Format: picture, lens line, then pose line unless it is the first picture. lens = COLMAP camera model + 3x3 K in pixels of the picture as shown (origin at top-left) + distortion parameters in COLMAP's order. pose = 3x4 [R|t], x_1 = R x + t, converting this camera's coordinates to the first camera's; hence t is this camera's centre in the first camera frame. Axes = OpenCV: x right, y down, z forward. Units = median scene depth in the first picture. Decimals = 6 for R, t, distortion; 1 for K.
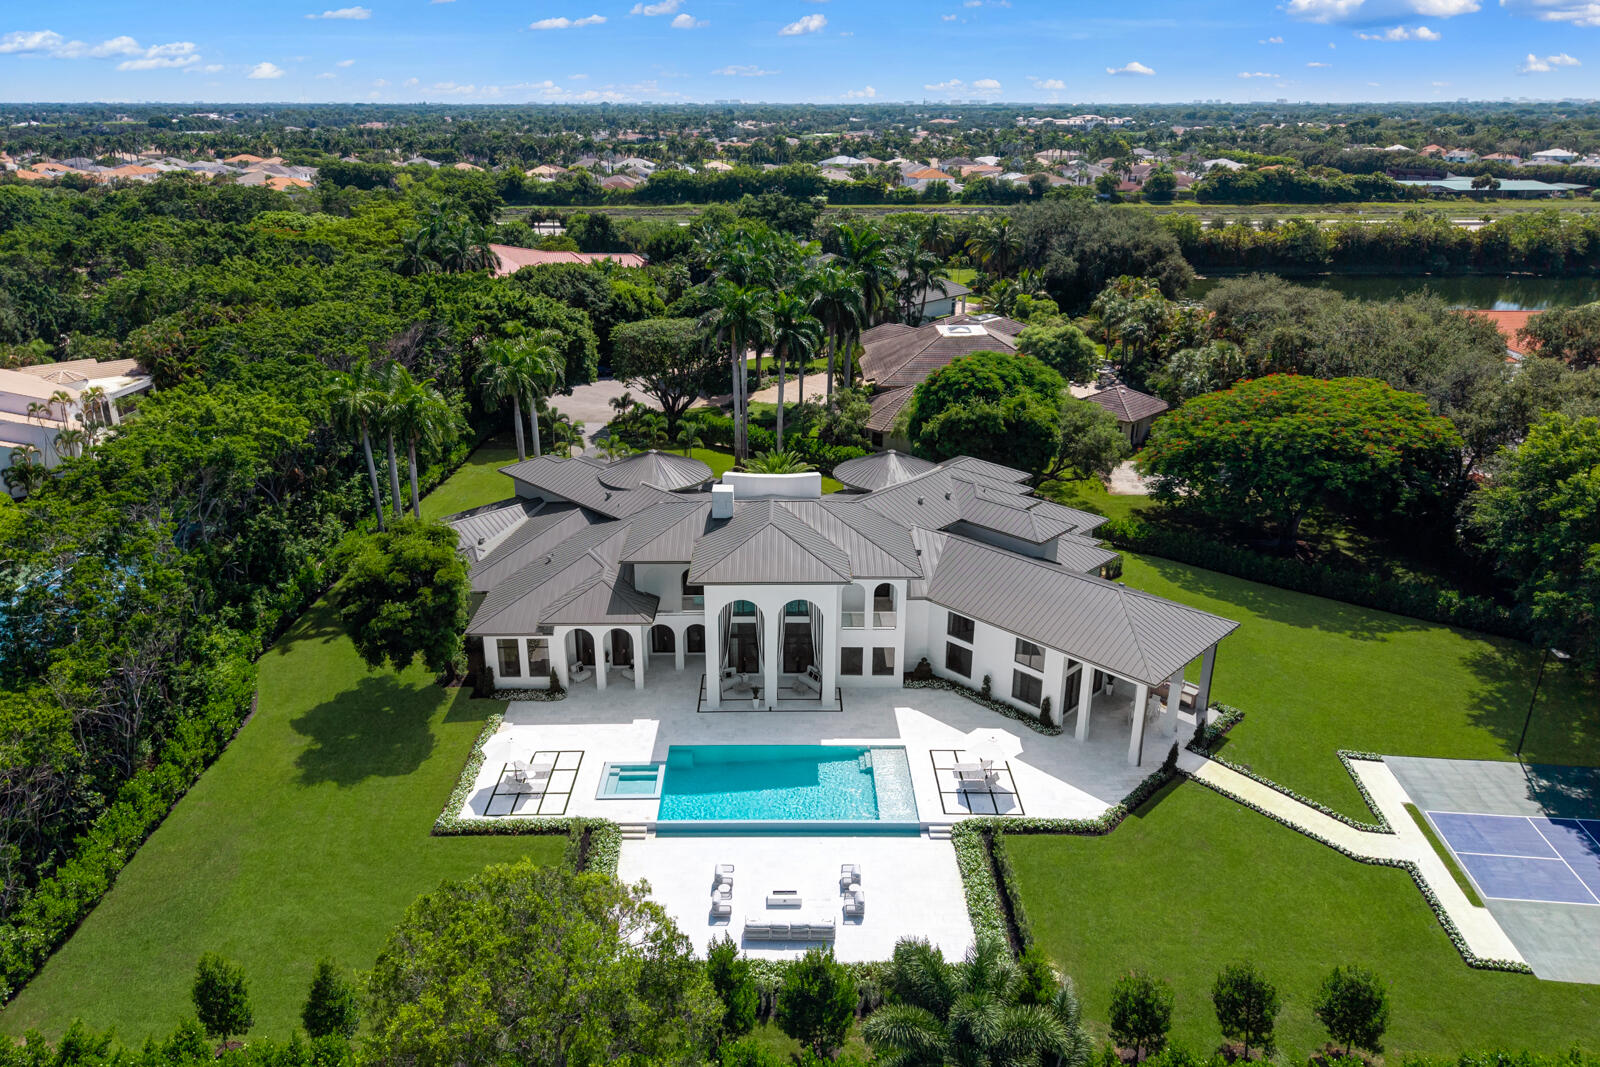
lens RADIAL K [[1056.8, 0, 795.6], [0, 1056.8, 520.6], [0, 0, 1]] dist [0.028990, -0.001195]
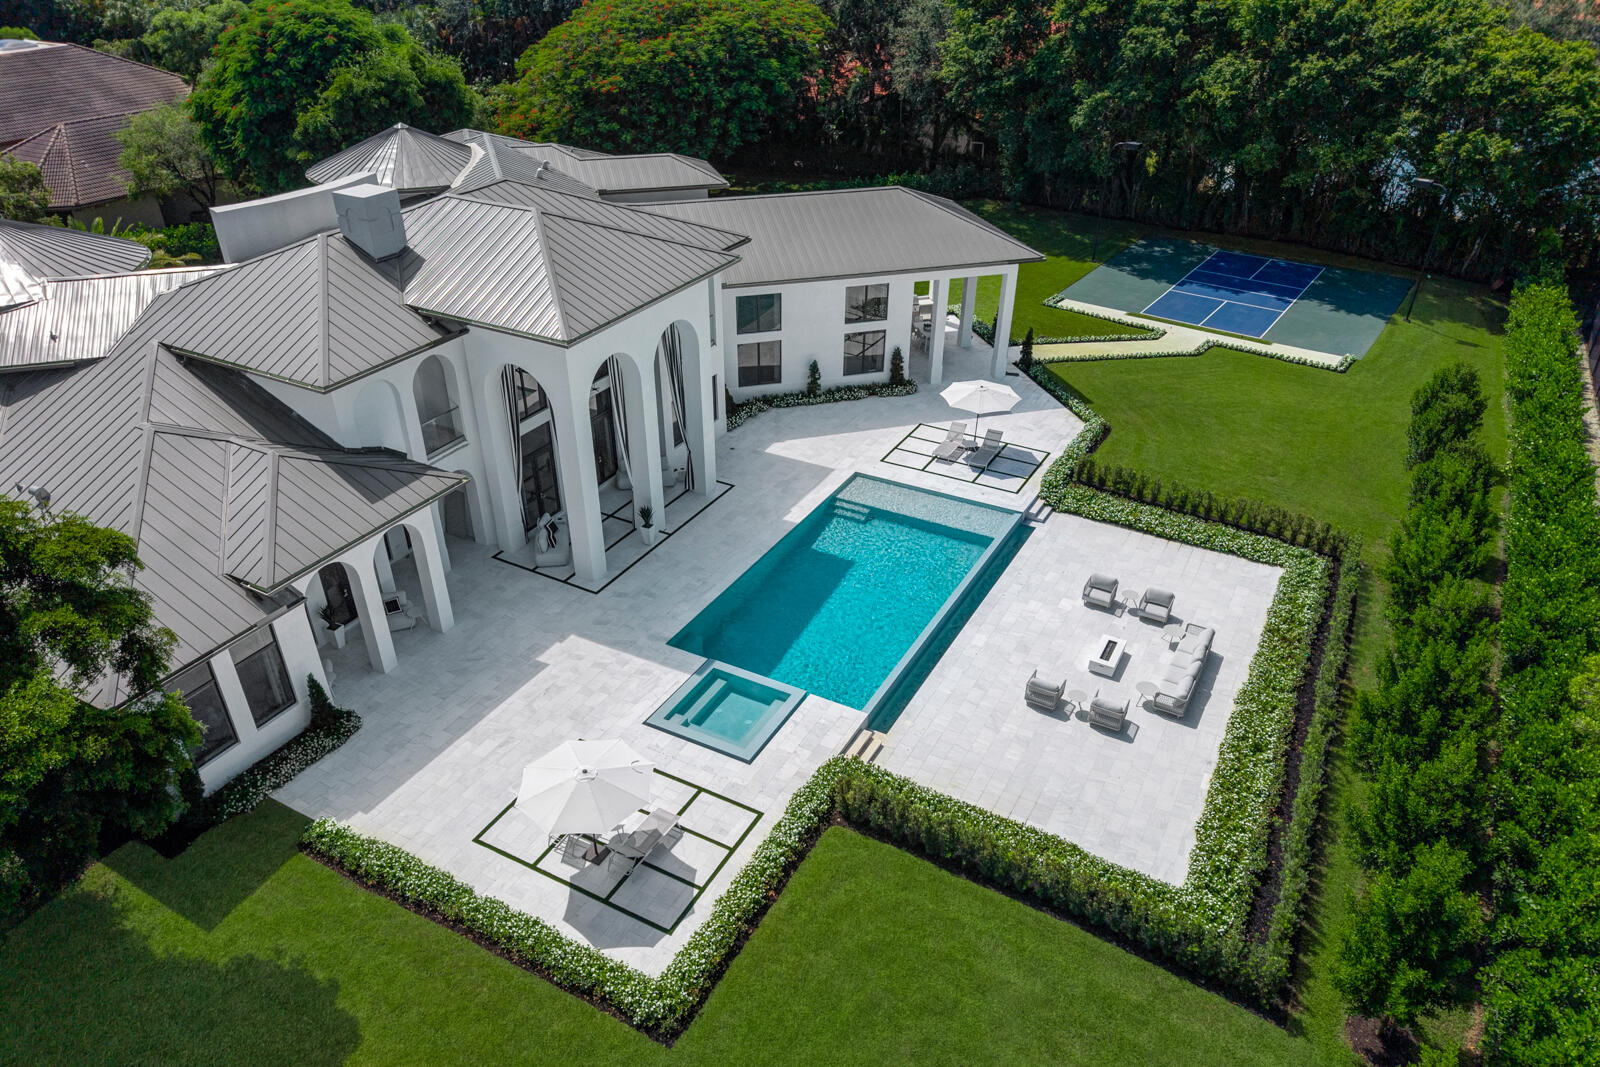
lens RADIAL K [[1064.2, 0, 802.2], [0, 1064.2, 598.0], [0, 0, 1]] dist [0.053519, -0.076649]
pose [[0.484779, -0.486081, 0.727128, -0.467779], [0.309983, 0.872869, 0.376841, 0.009044], [-0.817863, 0.042713, 0.573826, 0.629967]]
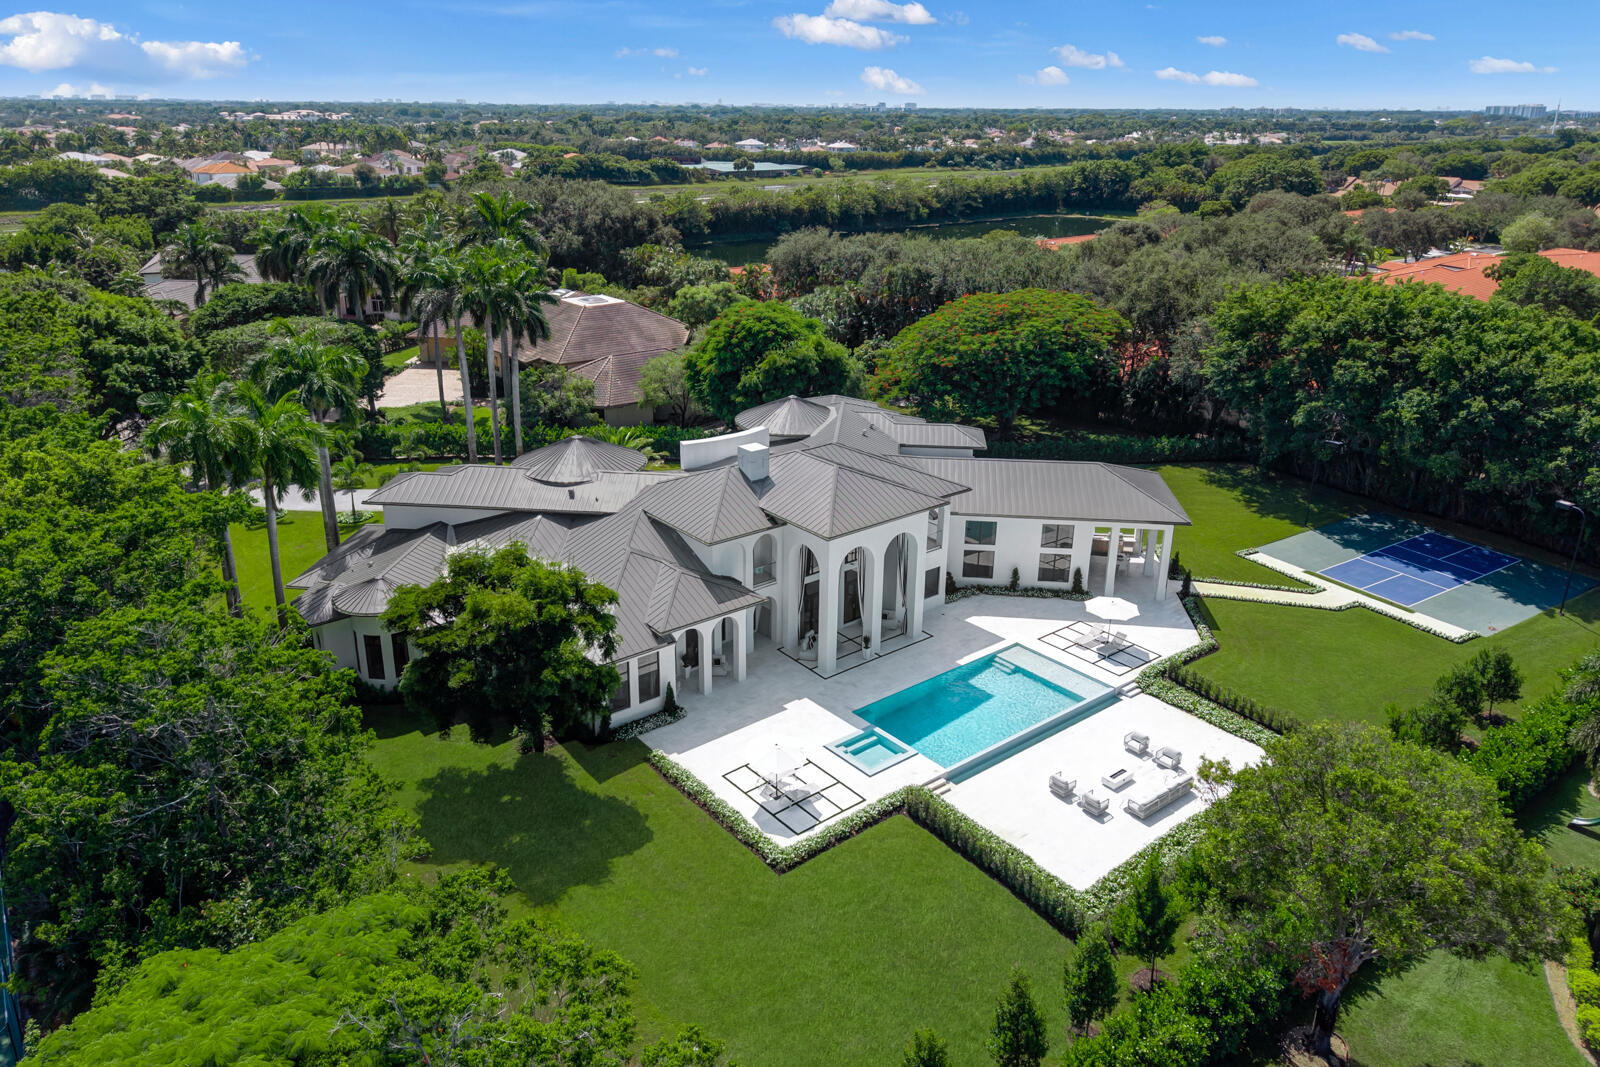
lens RADIAL K [[1079.7, 0, 767.7], [0, 1079.7, 530.3], [0, 0, 1]] dist [0.016859, -0.001580]
pose [[0.794250, -0.219664, 0.566493, -0.682070], [0.217821, 0.973328, 0.072024, -0.028431], [-0.567204, 0.066189, 0.820913, 0.248842]]
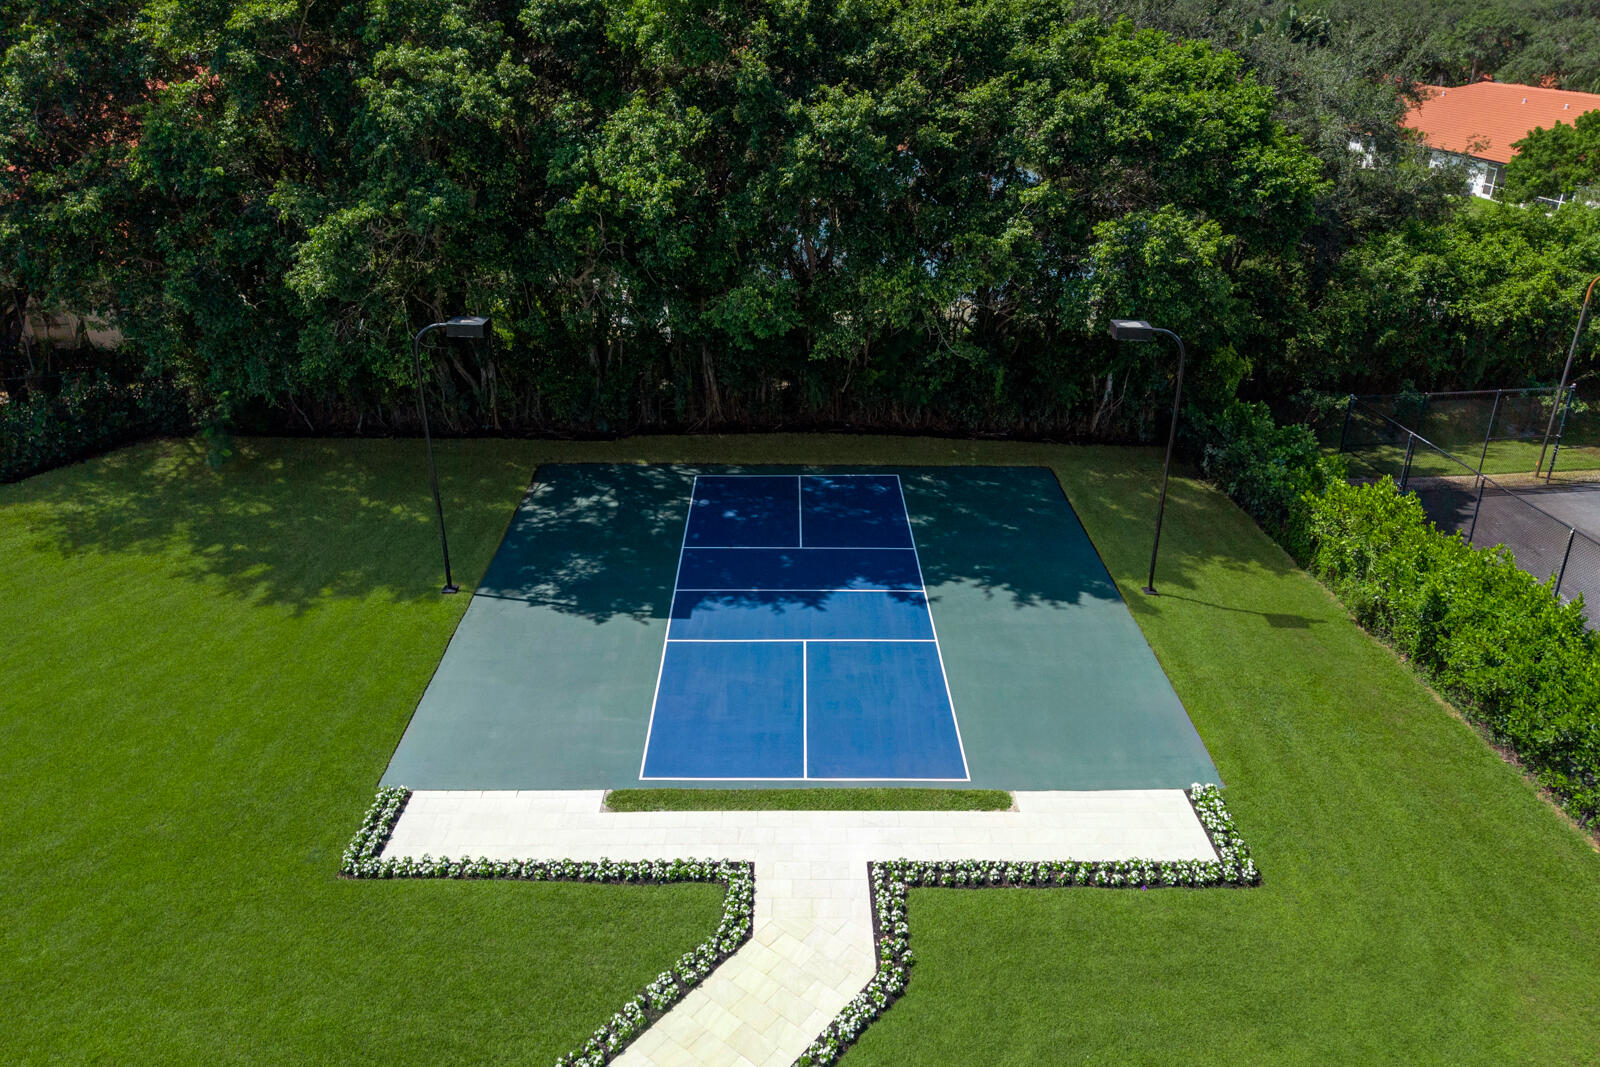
lens RADIAL K [[1146.0, 0, 846.1], [0, 1146.0, 434.6], [0, 0, 1]] dist [0.040718, 0.000295]
pose [[-0.124701, -0.351230, 0.927948, 0.224844], [0.350404, 0.859393, 0.372371, 0.040169], [-0.928260, 0.371592, 0.015905, 0.823967]]
